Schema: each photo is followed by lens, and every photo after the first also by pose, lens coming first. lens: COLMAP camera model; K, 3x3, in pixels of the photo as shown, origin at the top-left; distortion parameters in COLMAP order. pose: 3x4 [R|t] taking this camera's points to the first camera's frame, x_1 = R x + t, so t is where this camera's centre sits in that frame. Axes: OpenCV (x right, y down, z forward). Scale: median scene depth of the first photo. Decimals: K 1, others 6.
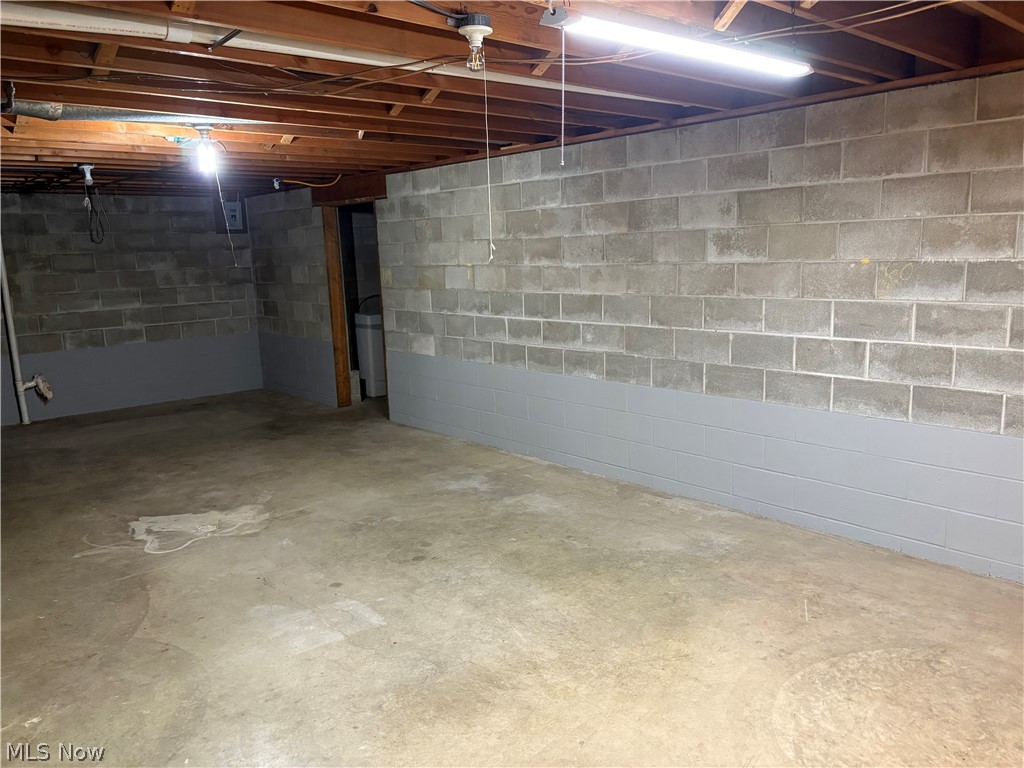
lens RADIAL K [[779.1, 0, 514.2], [0, 779.1, 393.0], [0, 0, 1]] dist [0.059042, -0.017231]
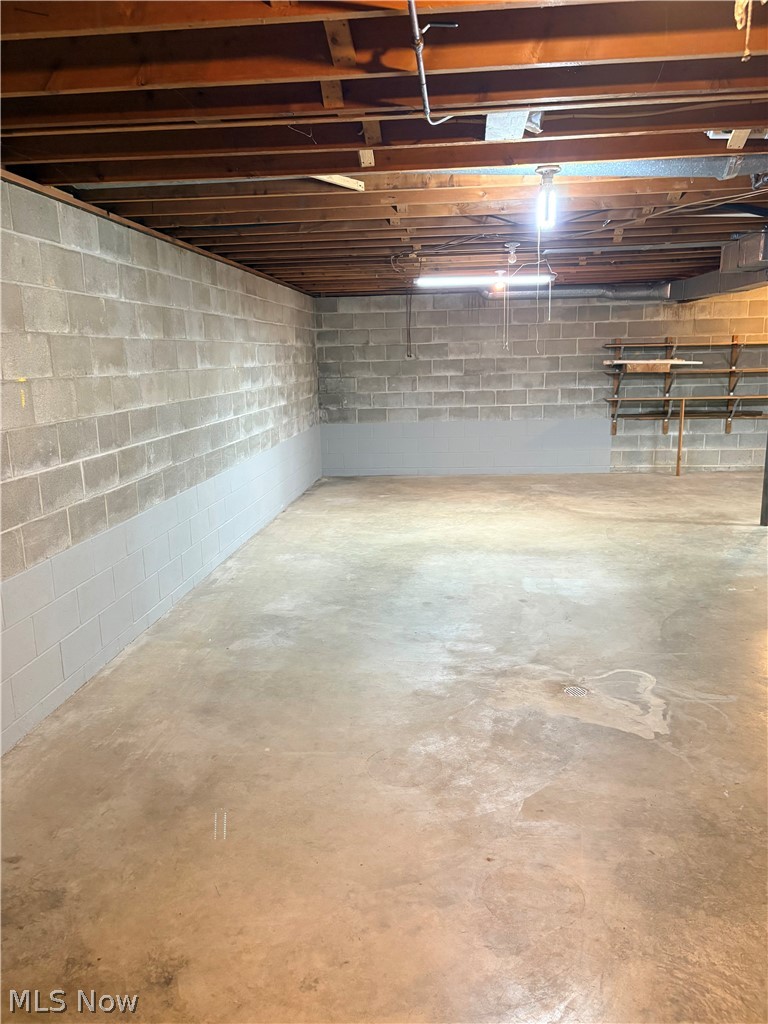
lens RADIAL K [[779.1, 0, 386.5], [0, 779.1, 506.9], [0, 0, 1]] dist [0.059042, -0.017231]
pose [[-0.677378, -0.090790, 0.730011, -0.775790], [0.183535, 0.940116, 0.287223, -0.240014], [-0.712372, 0.328541, -0.620151, 1.485817]]
